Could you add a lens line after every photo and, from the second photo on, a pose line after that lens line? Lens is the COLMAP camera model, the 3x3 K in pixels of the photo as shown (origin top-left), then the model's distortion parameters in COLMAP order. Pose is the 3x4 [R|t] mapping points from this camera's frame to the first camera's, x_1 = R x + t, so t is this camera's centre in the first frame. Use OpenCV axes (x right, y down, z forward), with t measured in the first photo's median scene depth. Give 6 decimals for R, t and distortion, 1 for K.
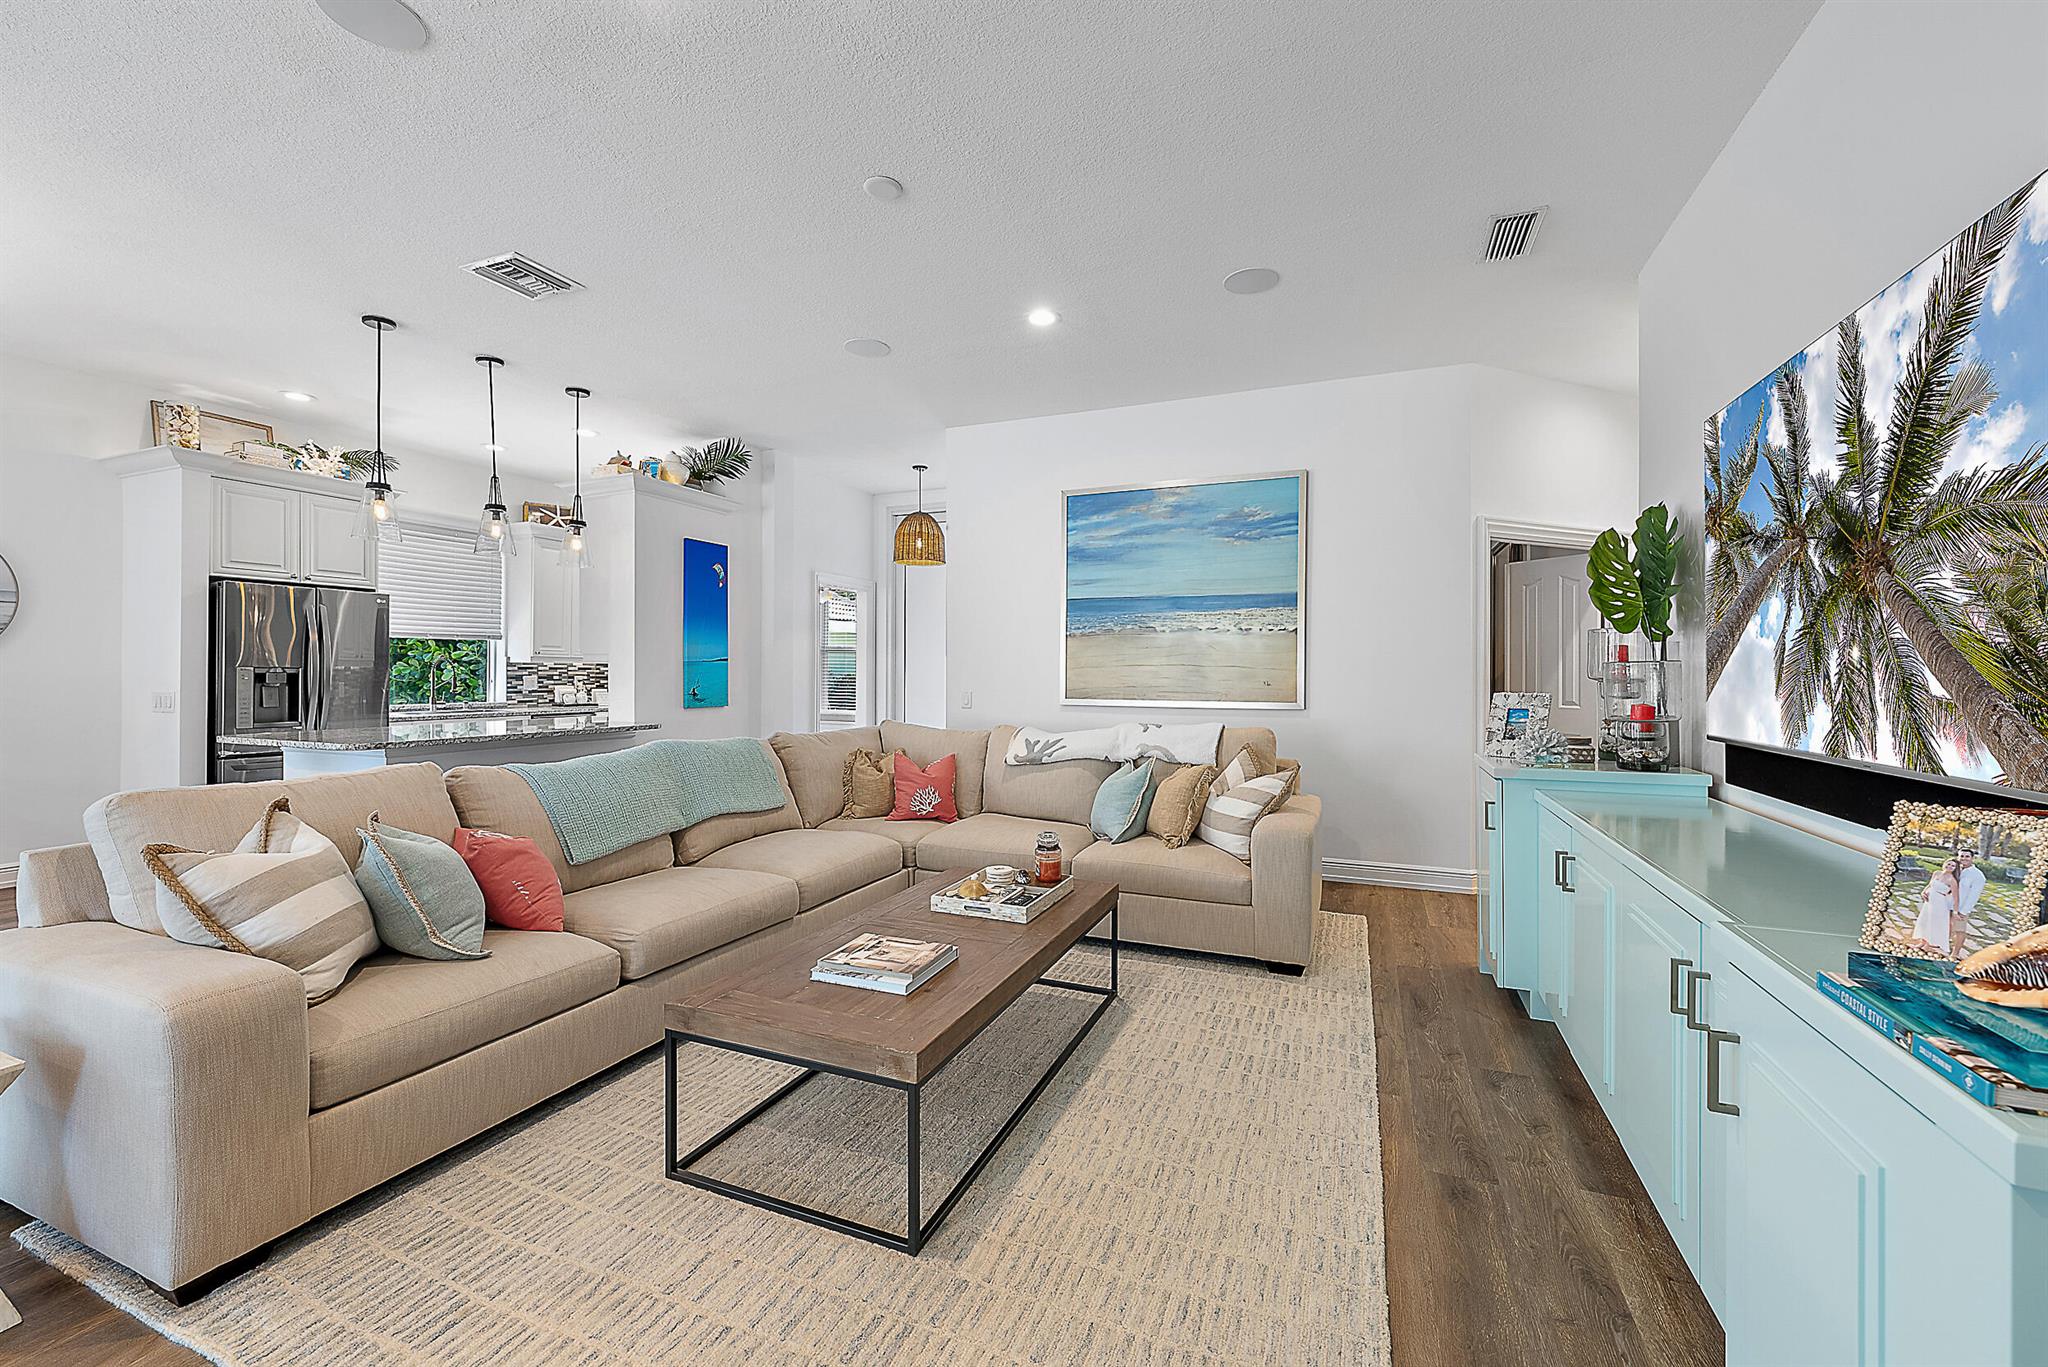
lens RADIAL K [[813.3, 0, 1023.9], [0, 813.3, 666.4], [0, 0, 1]] dist [0.000046, 0.000110]
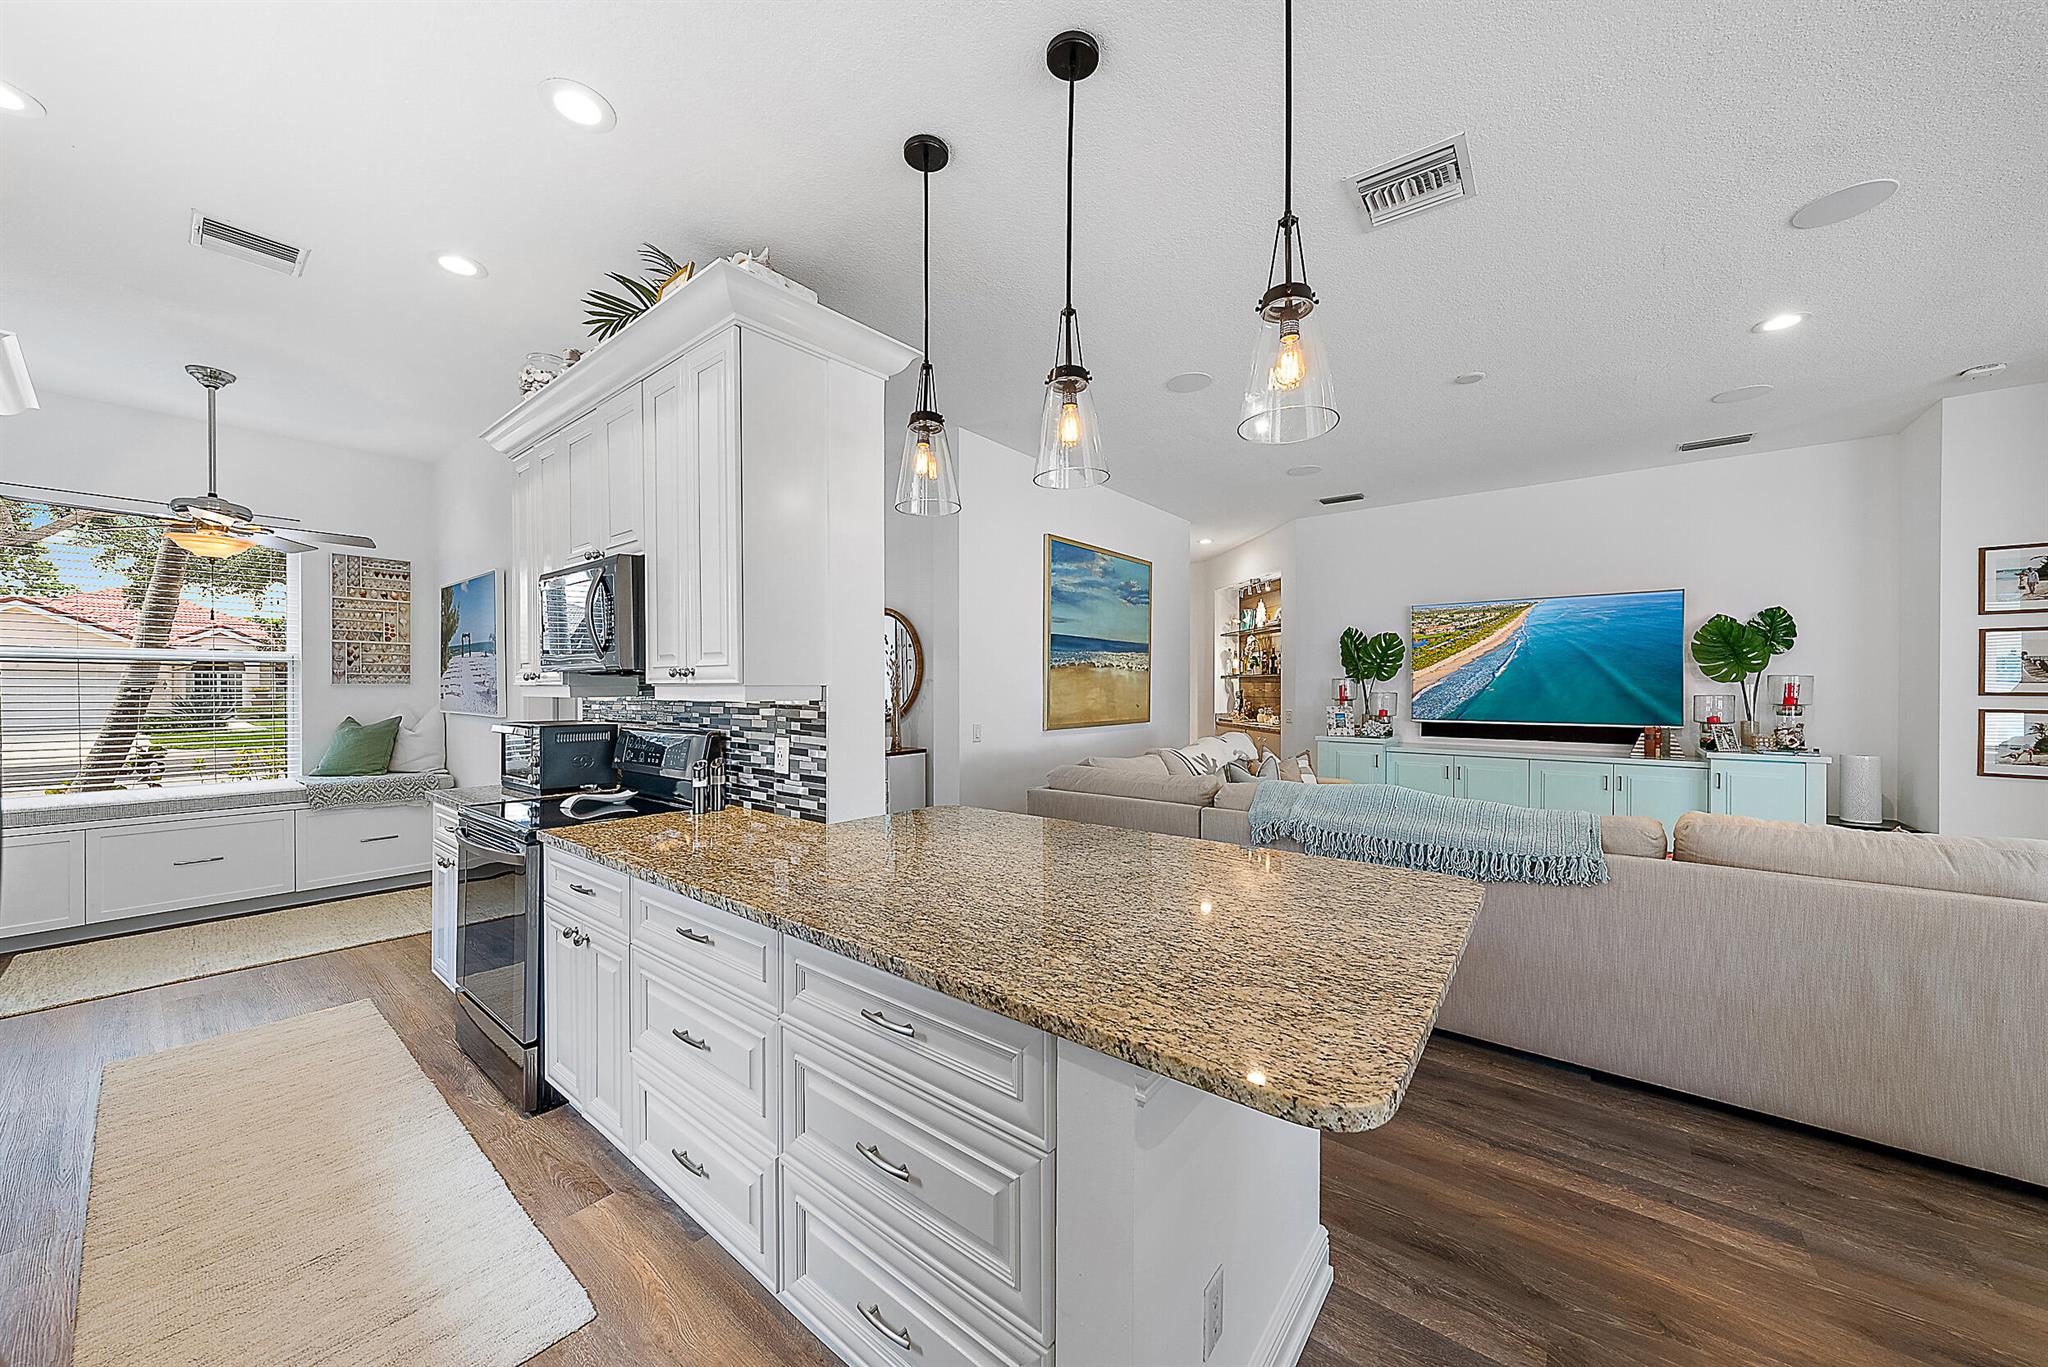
lens RADIAL K [[709.0, 0, 1024.0], [0, 709.0, 683.5], [0, 0, 1]] dist [-0.000569, 0.000001]
pose [[0.268370, -0.003145, 0.963311, -0.901749], [-0.005598, 0.999973, 0.004824, -0.021024], [-0.963300, -0.006688, 0.268345, 0.802708]]
